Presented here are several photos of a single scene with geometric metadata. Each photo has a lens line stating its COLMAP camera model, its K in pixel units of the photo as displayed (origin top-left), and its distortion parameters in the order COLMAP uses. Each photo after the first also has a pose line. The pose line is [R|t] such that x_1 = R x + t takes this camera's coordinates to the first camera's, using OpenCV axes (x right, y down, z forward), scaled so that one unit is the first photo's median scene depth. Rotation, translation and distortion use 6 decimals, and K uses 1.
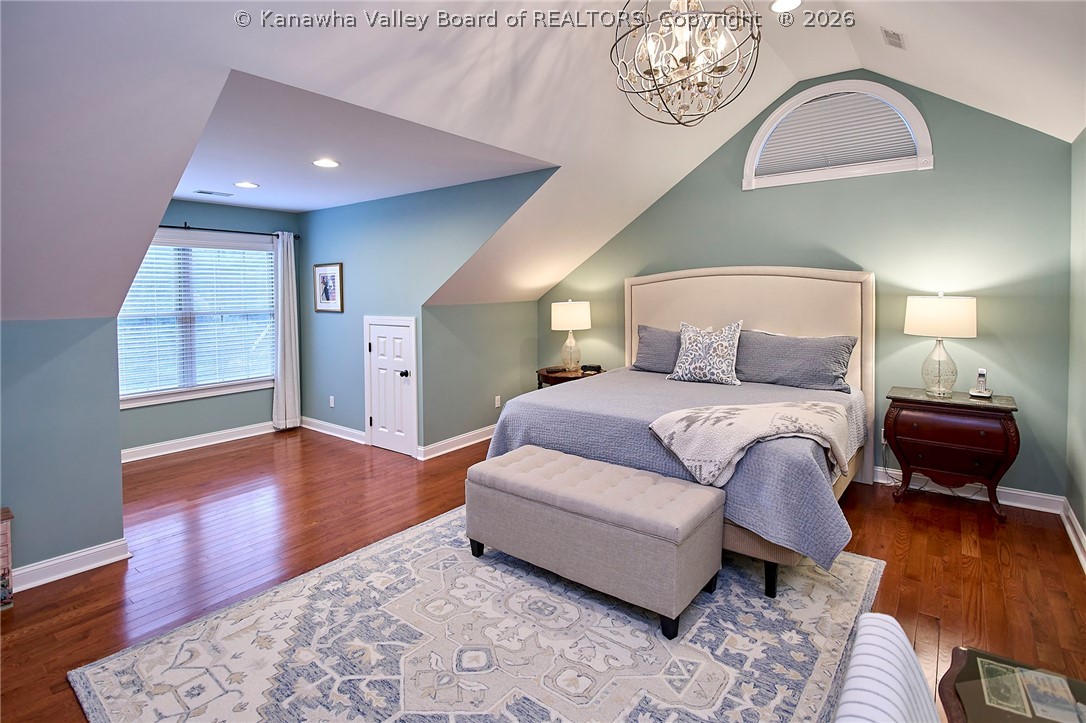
lens RADIAL K [[536.3, 0, 535.9], [0, 536.3, 355.7], [0, 0, 1]] dist [-0.008736, -0.003272]
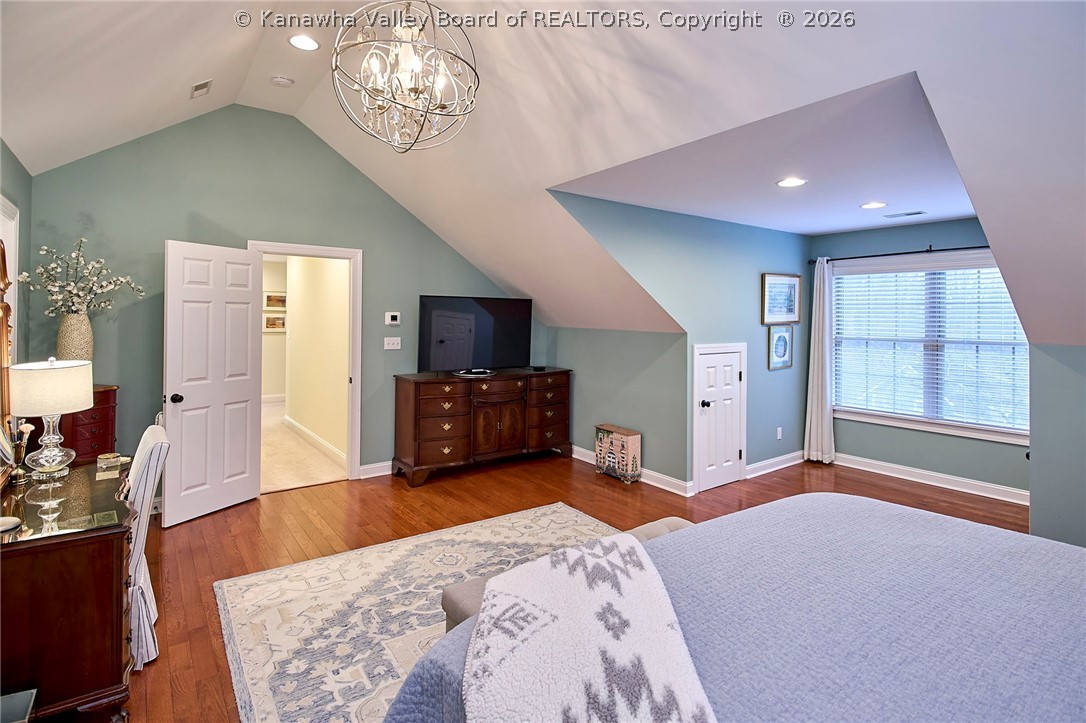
lens RADIAL K [[536.3, 0, 536.4], [0, 536.3, 366.5], [0, 0, 1]] dist [-0.008736, -0.003272]
pose [[-0.280416, 0.093924, -0.955272, 0.969802], [-0.119859, 0.983986, 0.131931, -0.159144], [0.952366, 0.151494, -0.264668, 1.258503]]
